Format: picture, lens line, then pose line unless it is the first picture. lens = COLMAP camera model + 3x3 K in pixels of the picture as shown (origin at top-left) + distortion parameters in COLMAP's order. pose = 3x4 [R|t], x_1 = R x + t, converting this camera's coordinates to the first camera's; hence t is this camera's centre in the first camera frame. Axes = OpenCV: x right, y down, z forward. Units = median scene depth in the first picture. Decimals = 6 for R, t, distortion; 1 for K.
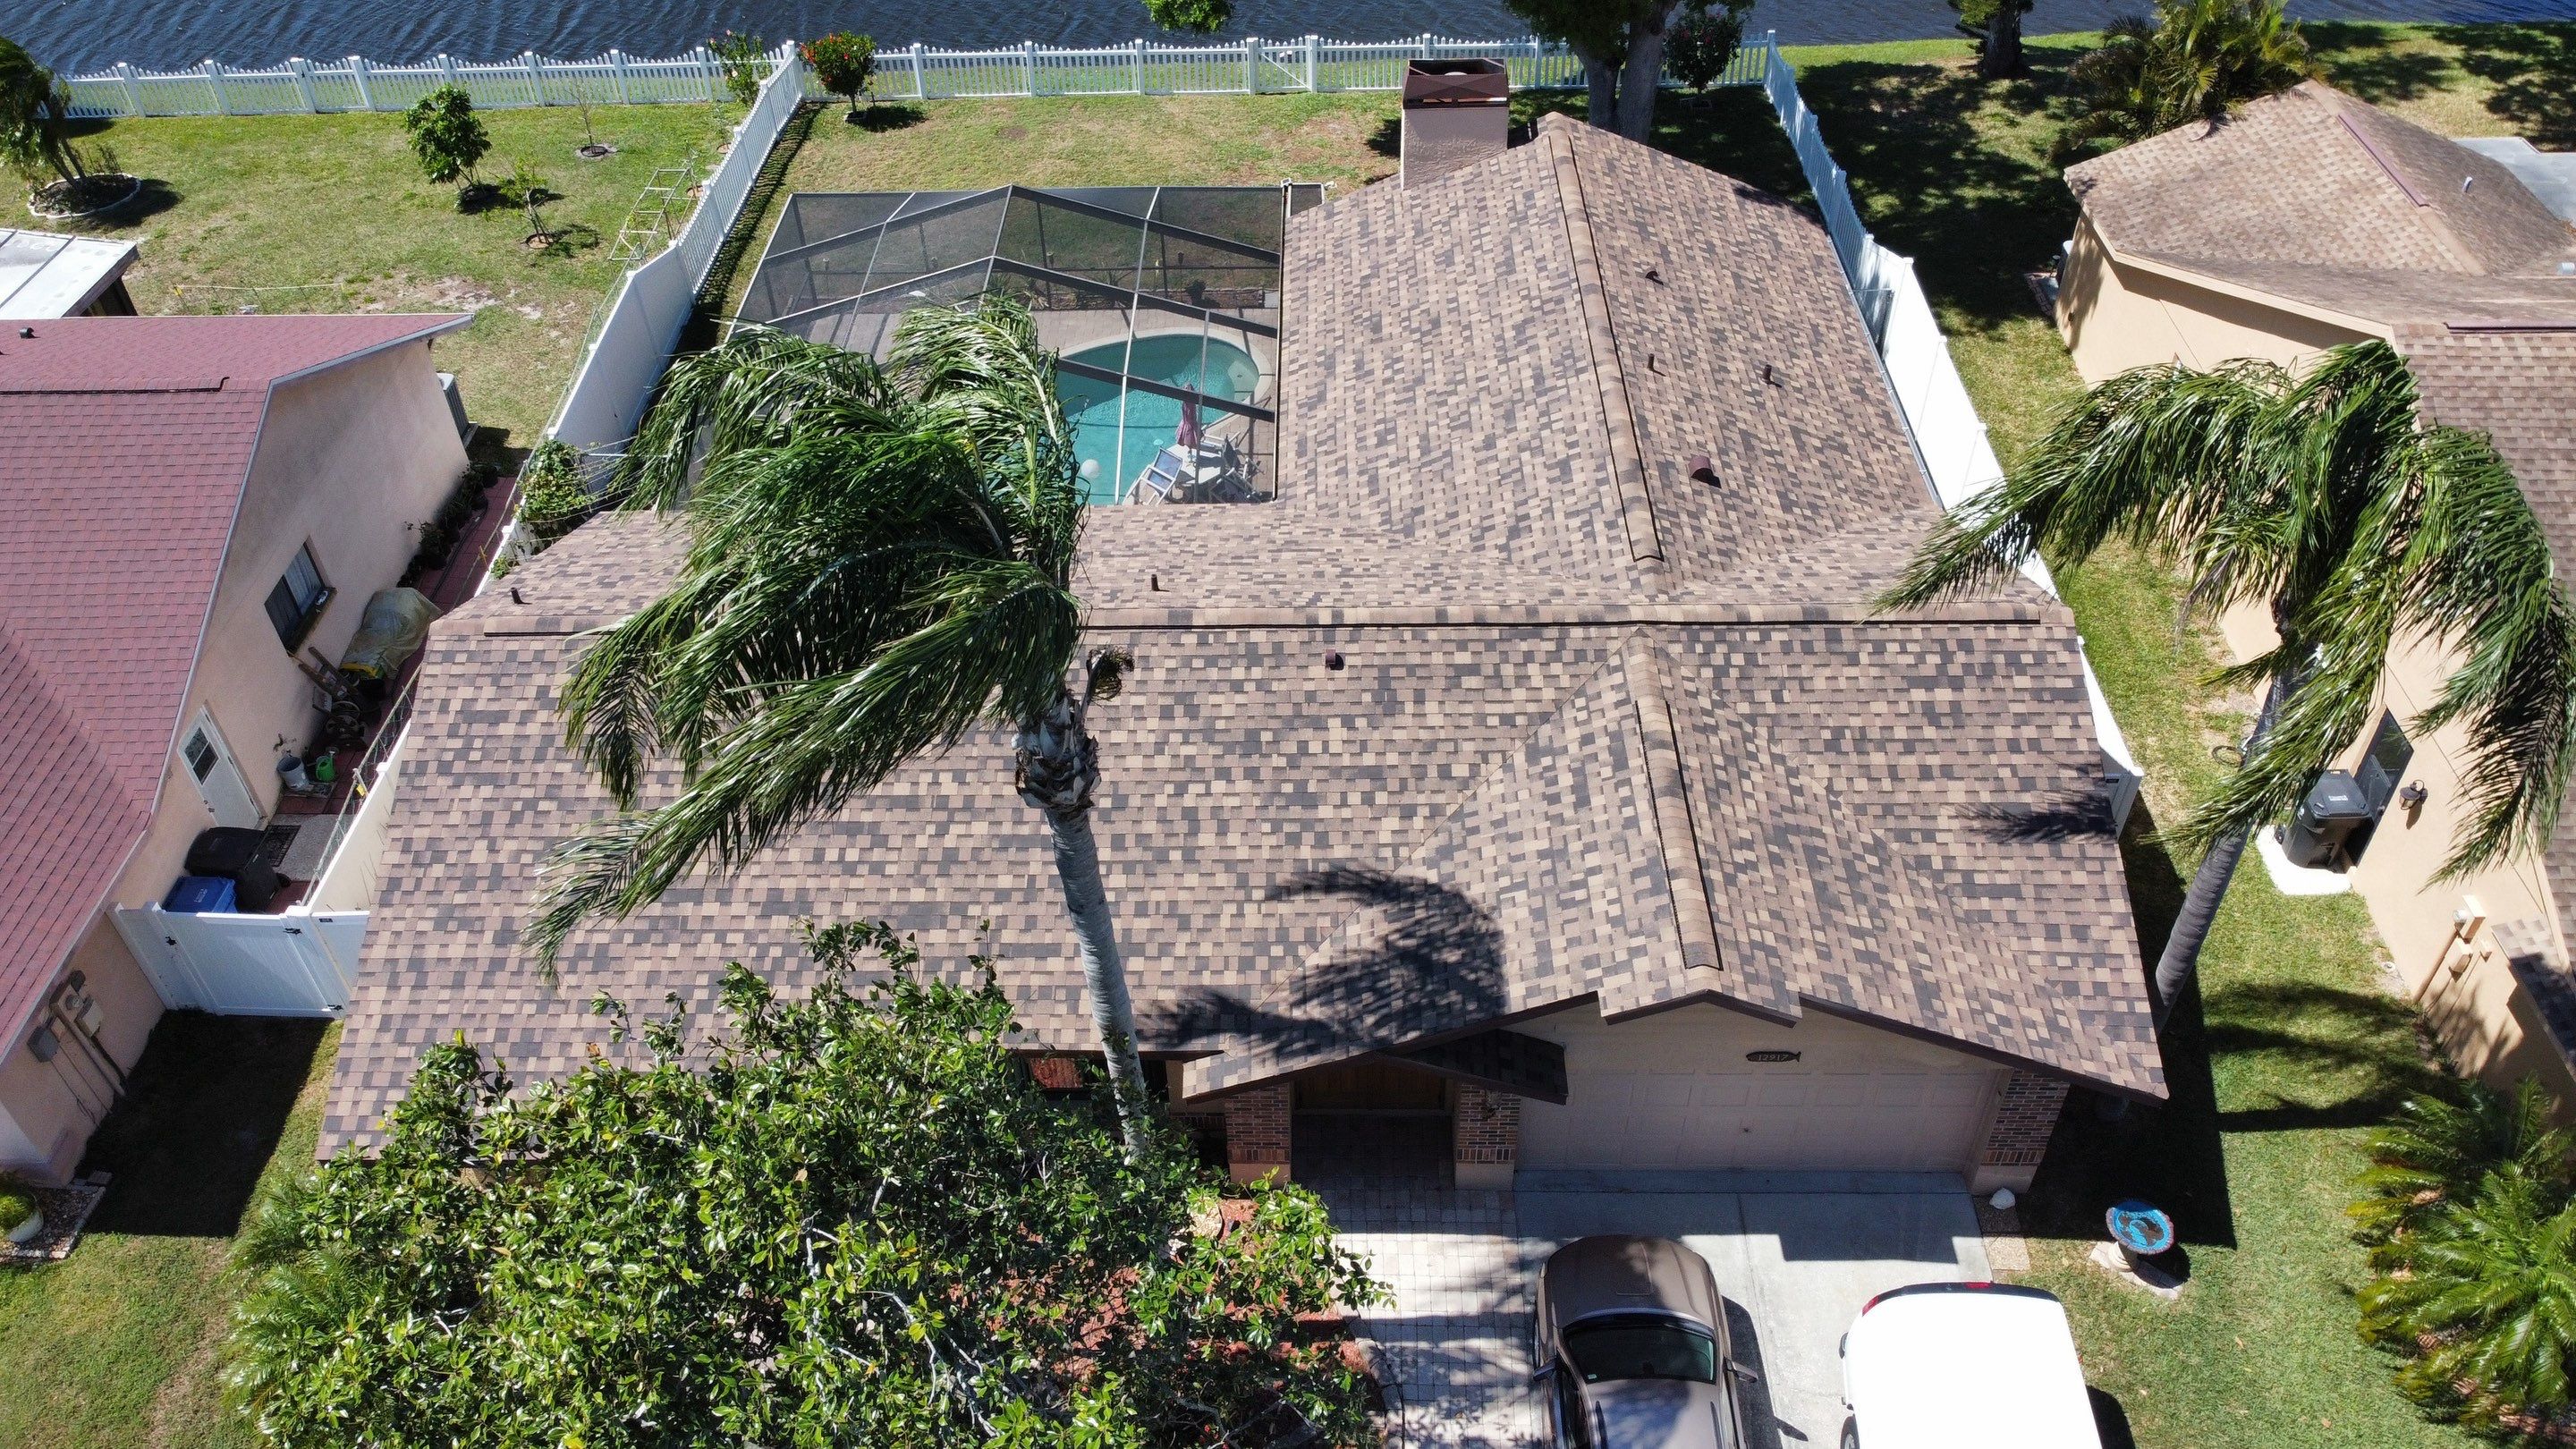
lens RADIAL K [[1932.5, 0, 1252.4], [0, 1932.5, 712.9], [0, 0, 1]] dist [0.012101, -0.027290]
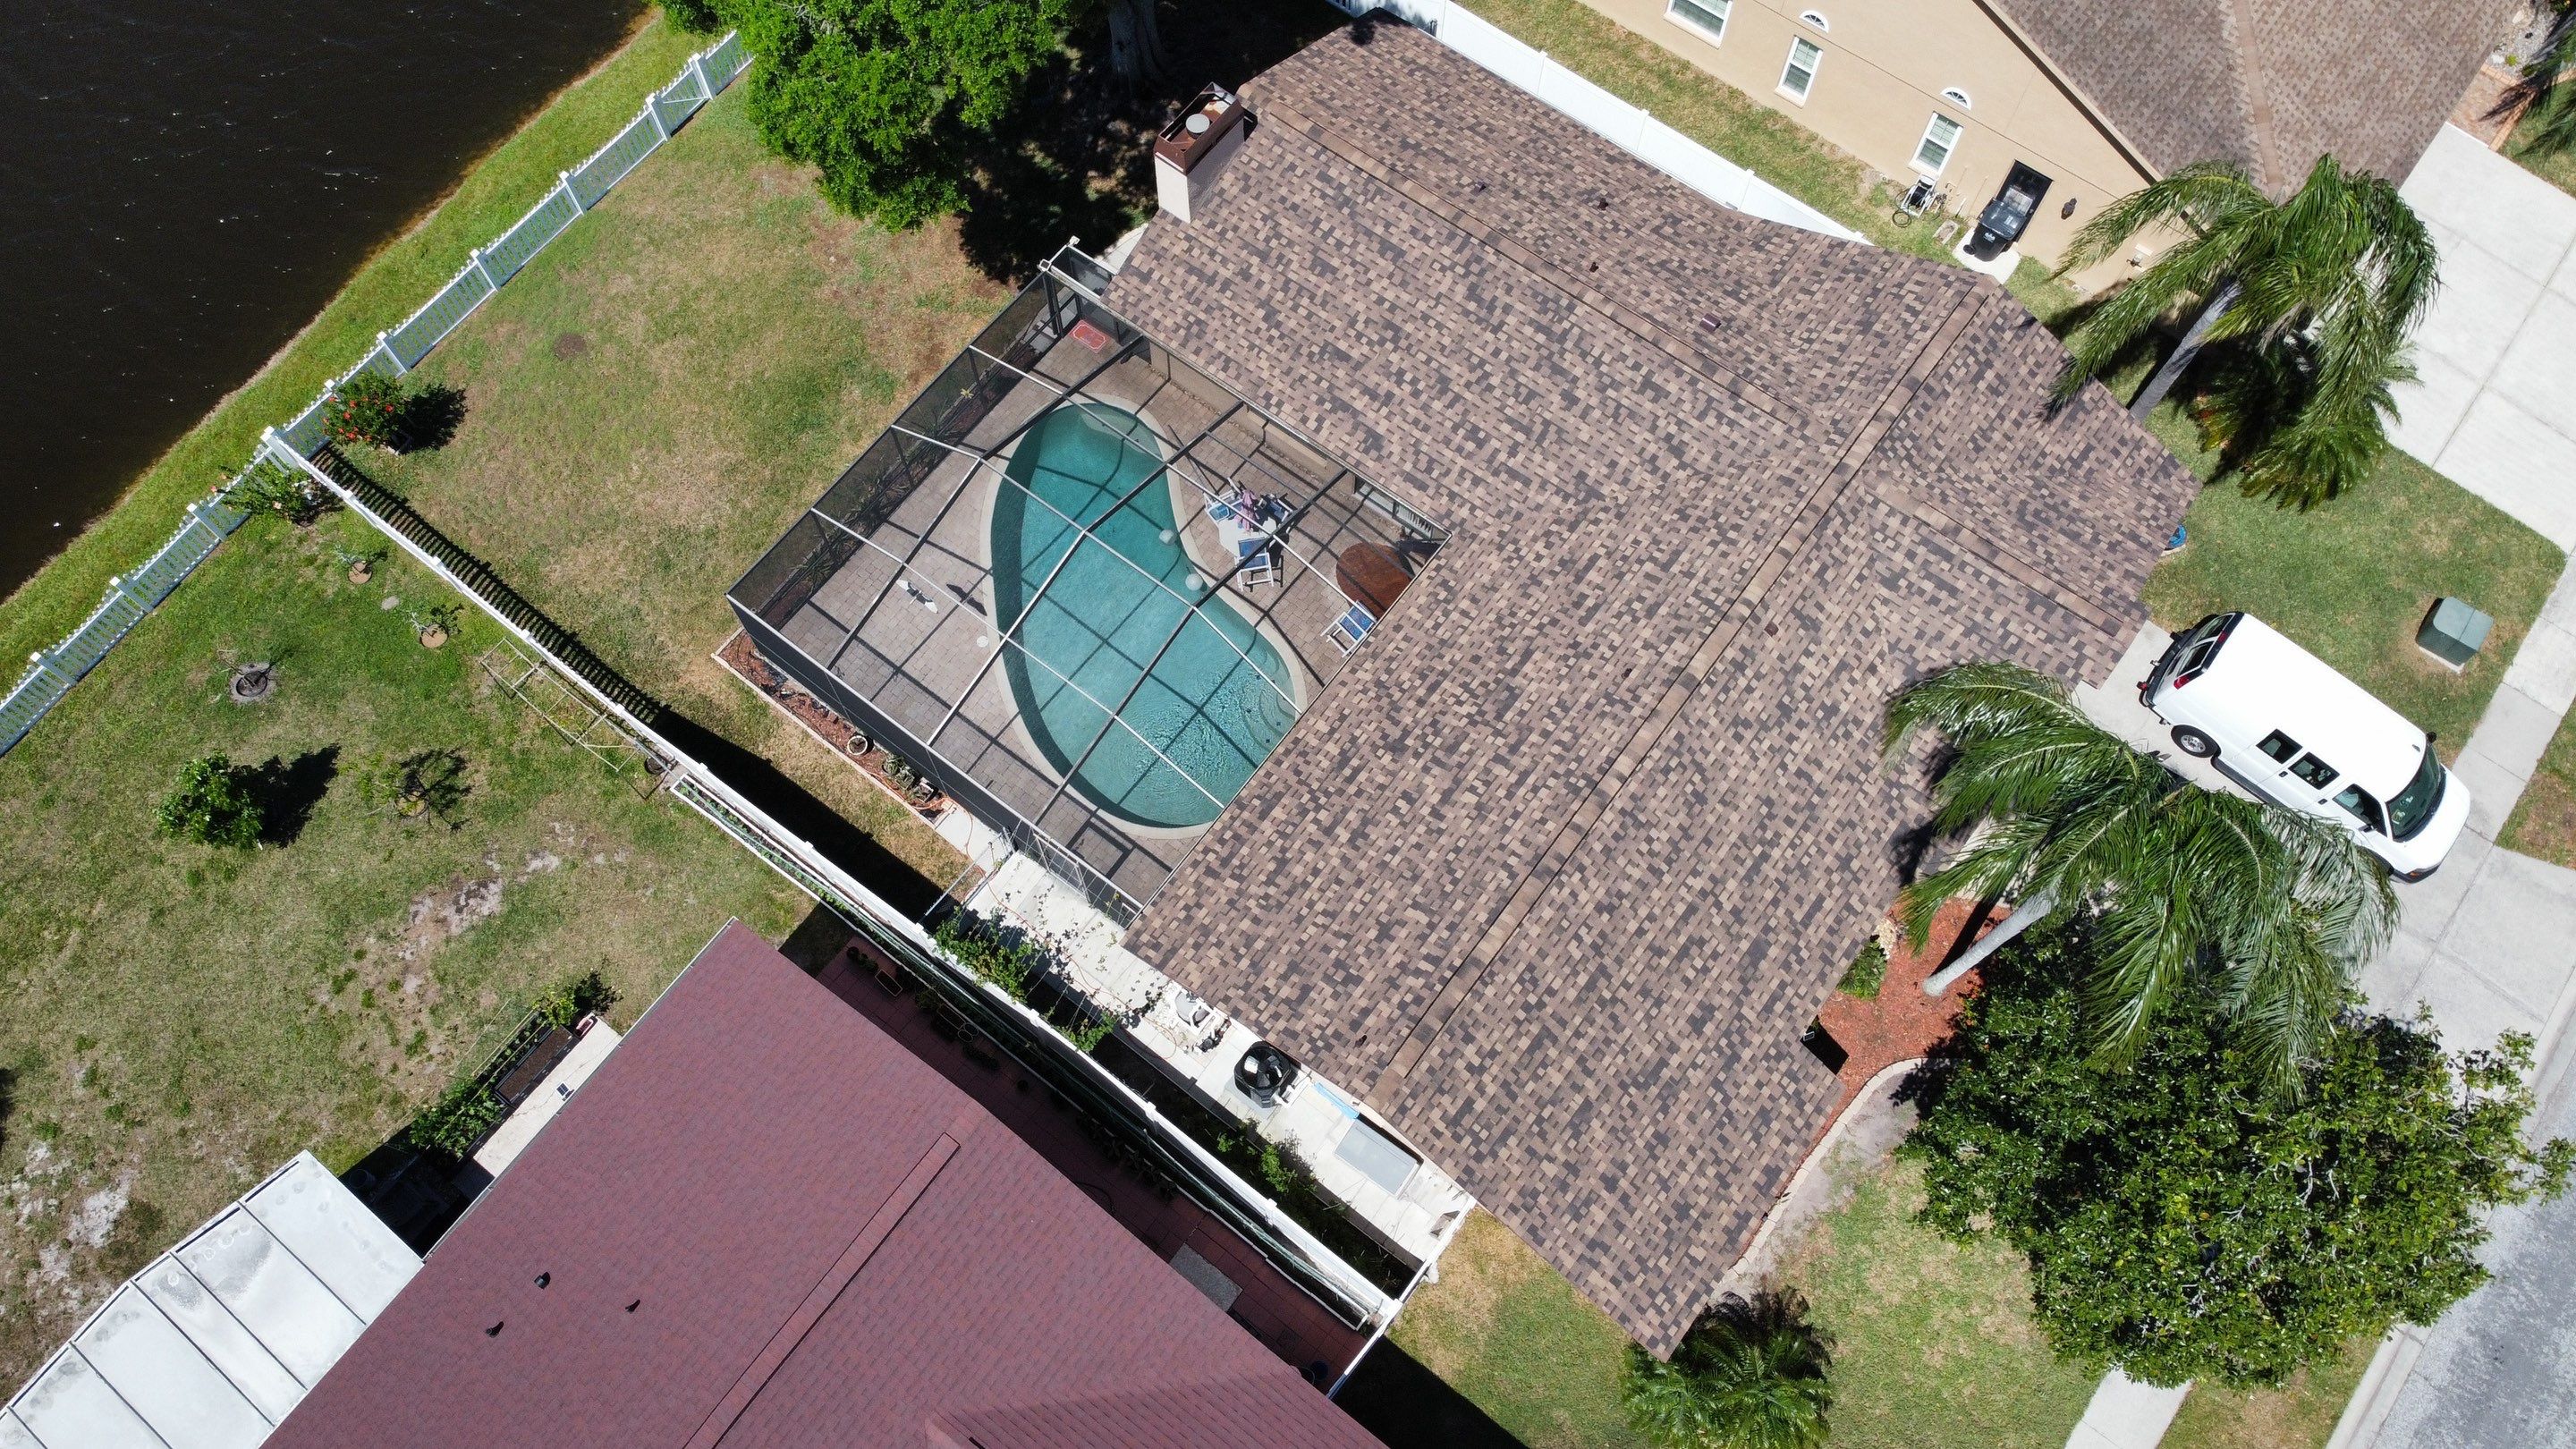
lens RADIAL K [[1932.5, 0, 1248.8], [0, 1932.5, 696.9], [0, 0, 1]] dist [0.012101, -0.027290]
pose [[0.591106, -0.731933, 0.338922, -0.744783], [0.536091, 0.670456, 0.512928, -0.980503], [-0.602661, -0.121502, 0.788693, 0.068078]]
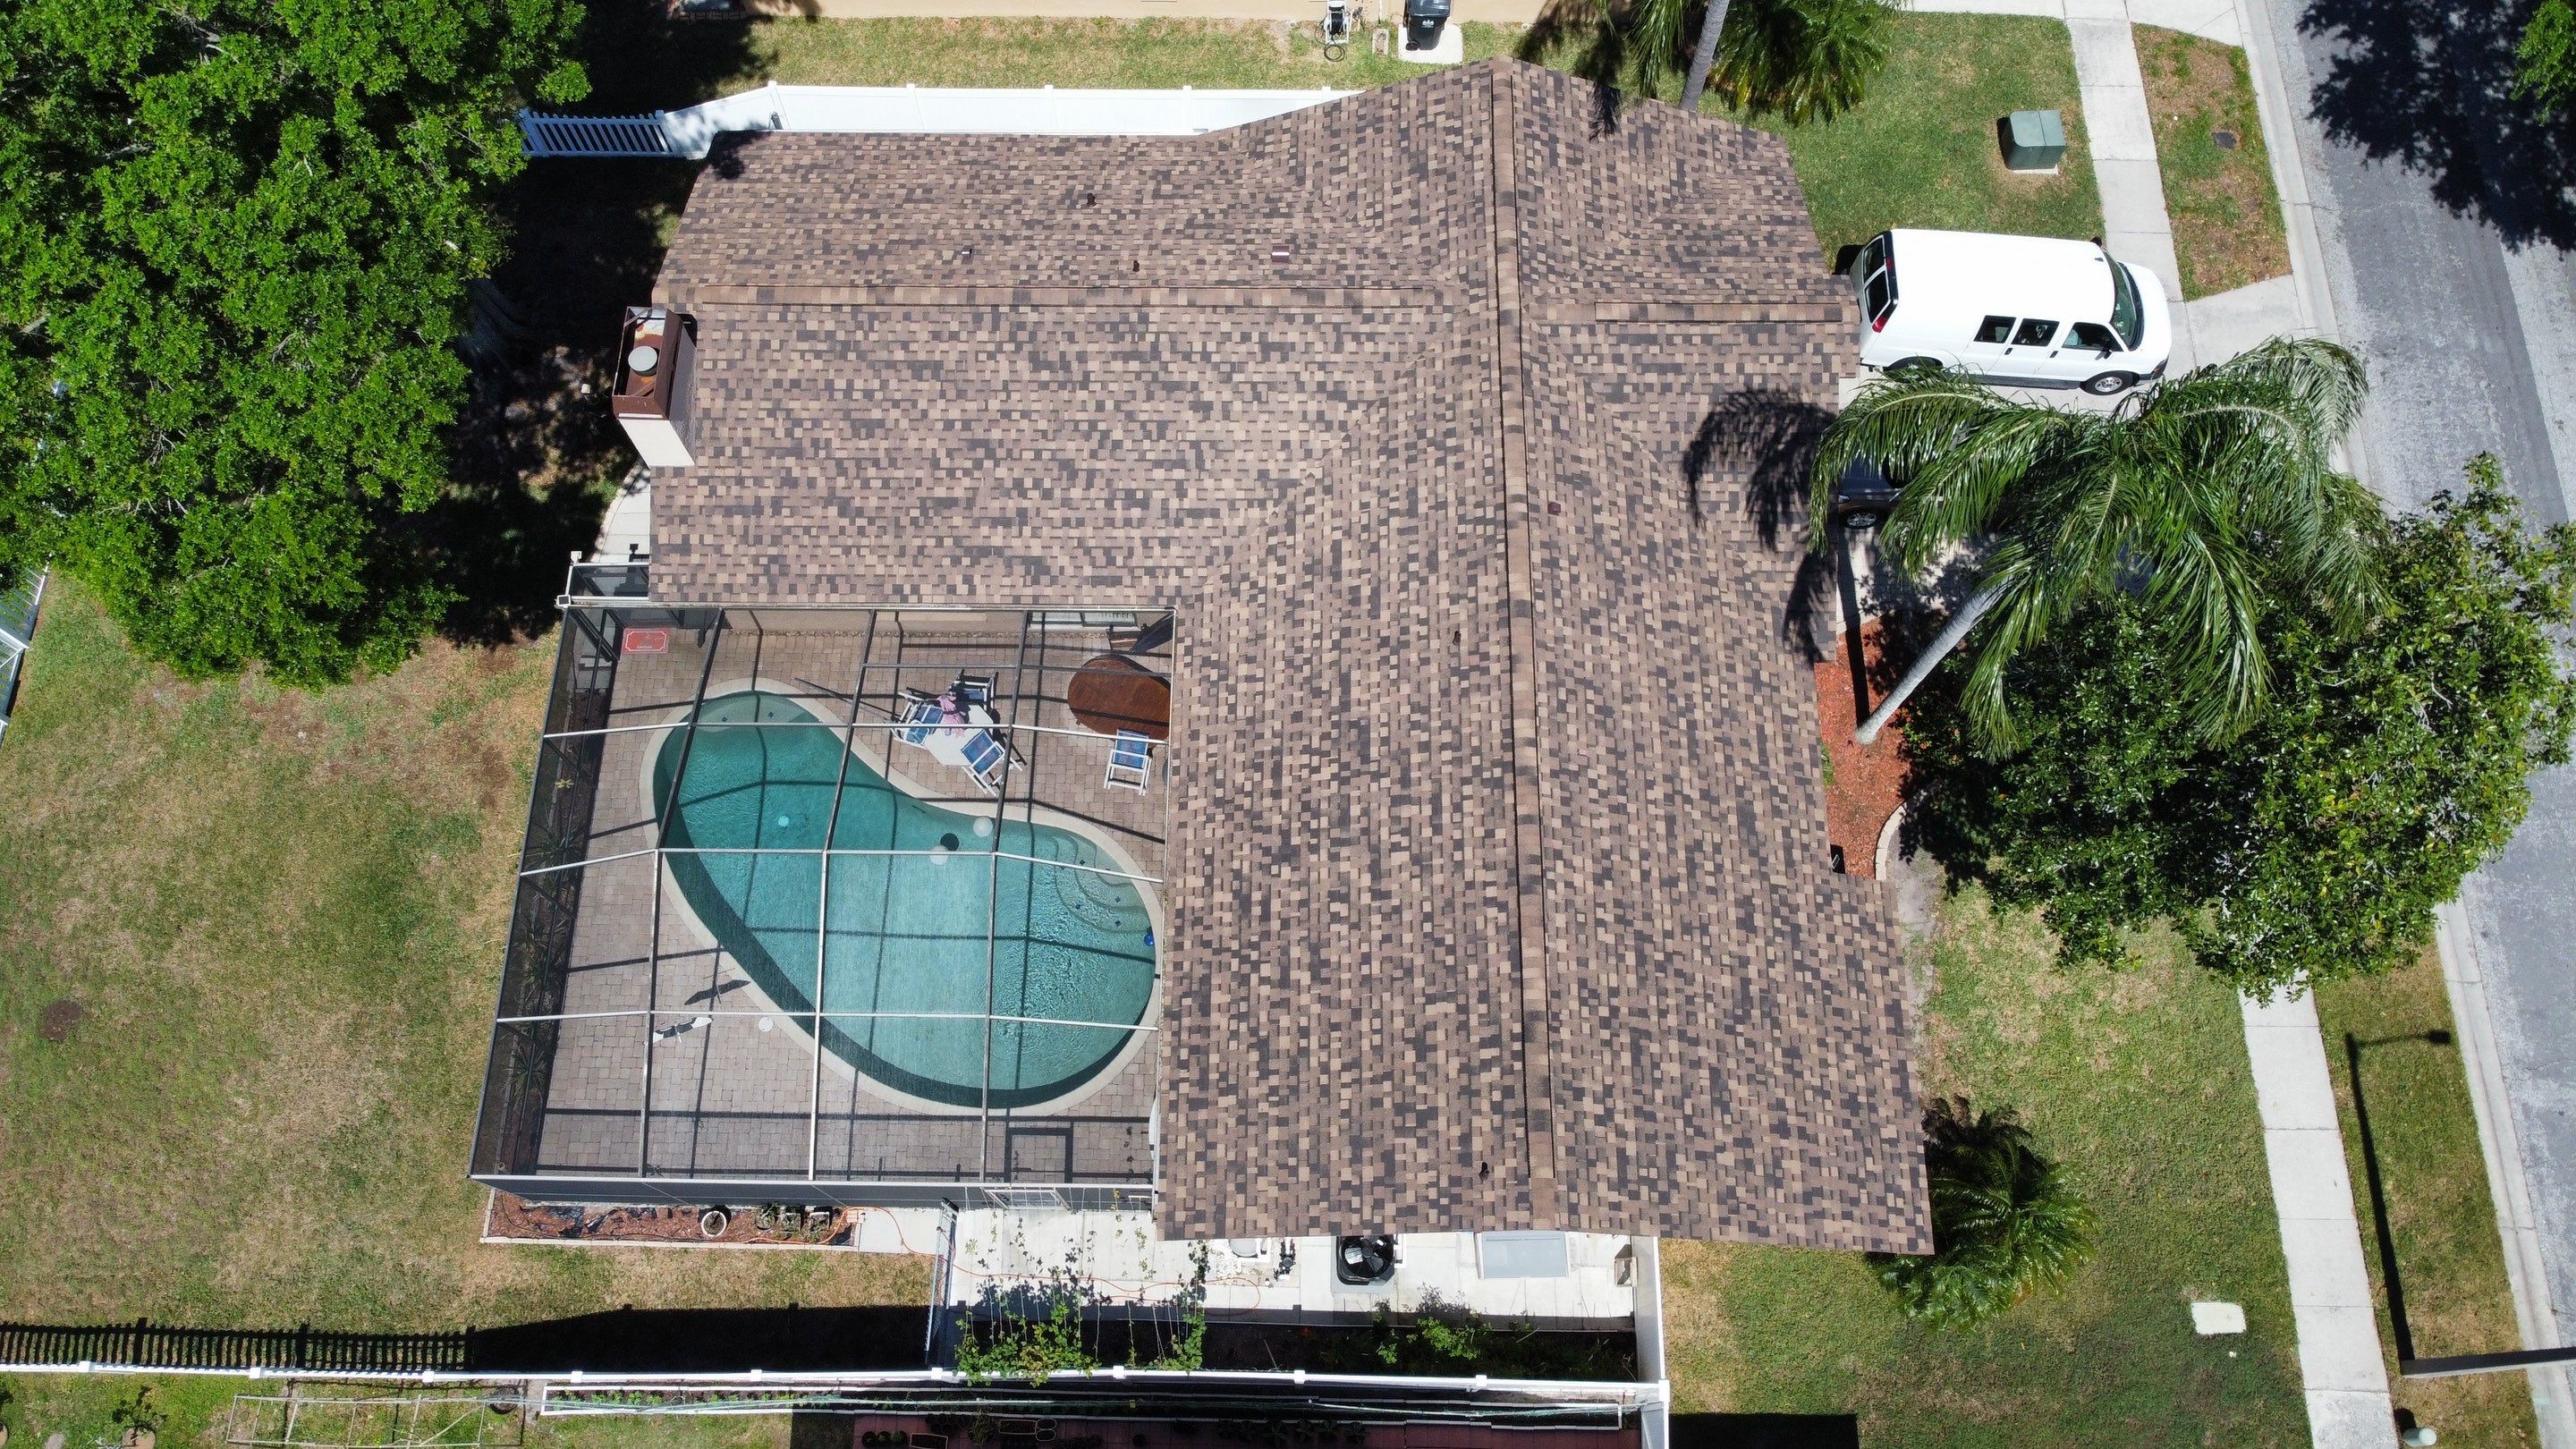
lens RADIAL K [[1932.5, 0, 1252.9], [0, 1932.5, 696.6], [0, 0, 1]] dist [0.012101, -0.027290]
pose [[-0.009396, -0.915192, 0.402909, -0.618535], [0.677501, 0.290524, 0.675713, -1.043419], [-0.735462, 0.279320, 0.617313, 0.372878]]
